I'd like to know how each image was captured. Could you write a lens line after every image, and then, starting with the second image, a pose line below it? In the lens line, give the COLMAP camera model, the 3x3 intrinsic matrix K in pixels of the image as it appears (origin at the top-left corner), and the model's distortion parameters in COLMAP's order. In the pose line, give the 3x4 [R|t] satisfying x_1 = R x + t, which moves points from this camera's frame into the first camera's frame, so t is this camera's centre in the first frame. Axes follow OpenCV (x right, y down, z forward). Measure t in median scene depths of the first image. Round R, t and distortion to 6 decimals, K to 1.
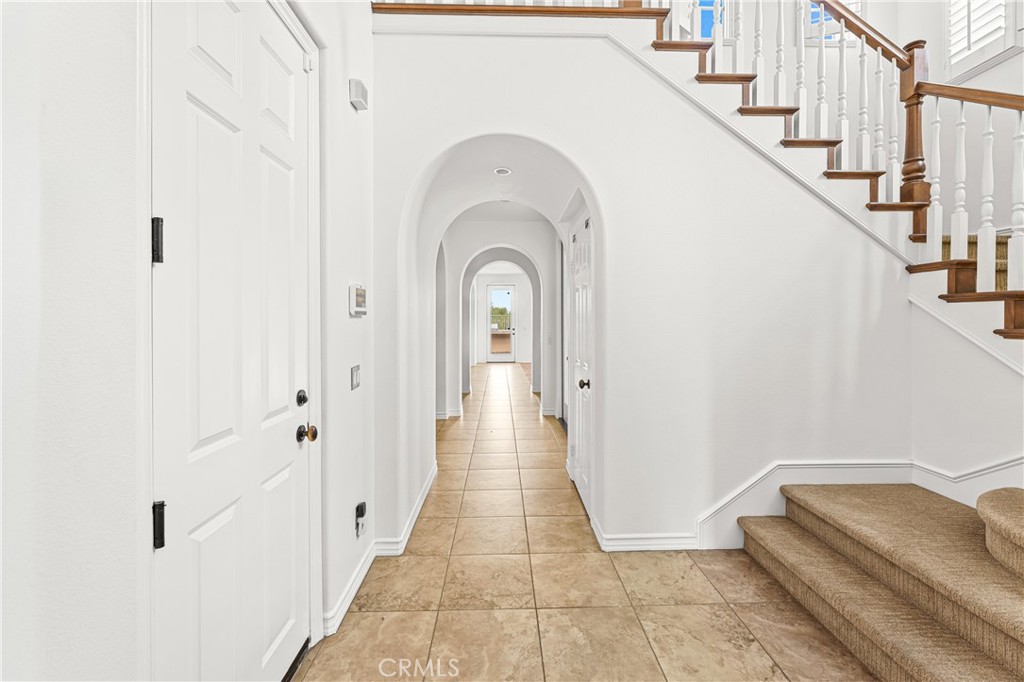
lens RADIAL K [[418.1, 0, 501.7], [0, 418.1, 322.2], [0, 0, 1]] dist [0.002690, -0.000262]
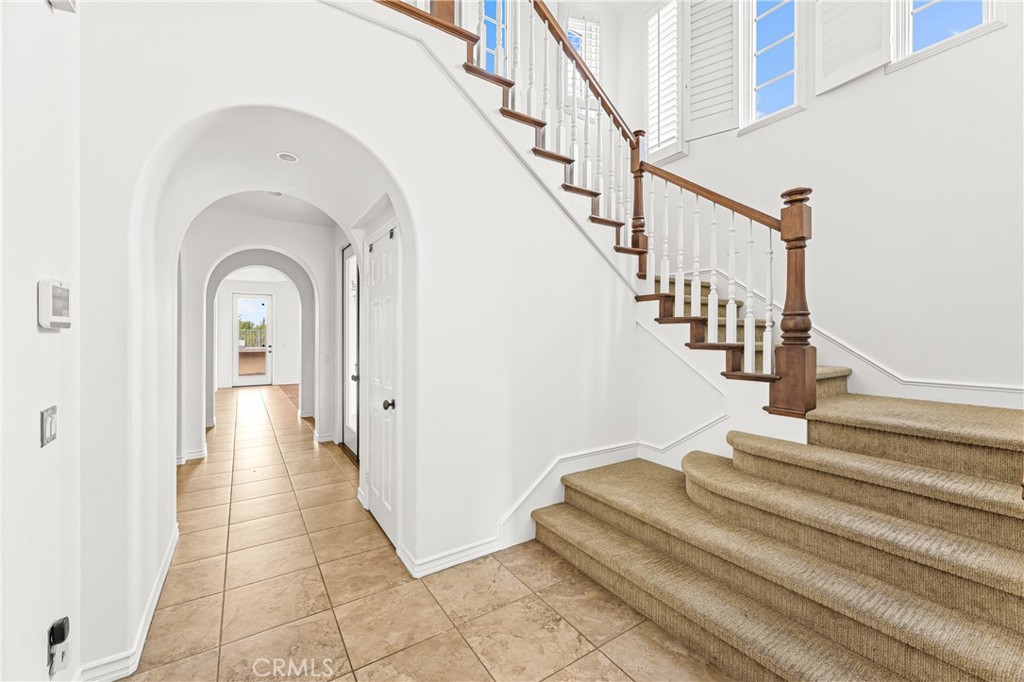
lens RADIAL K [[418.1, 0, 512.0], [0, 418.1, 337.0], [0, 0, 1]] dist [0.002690, -0.000262]
pose [[0.848879, -0.000017, 0.528588, -0.076087], [0.001449, 0.999996, -0.002295, -0.000728], [-0.528586, 0.002714, 0.848875, 0.074607]]
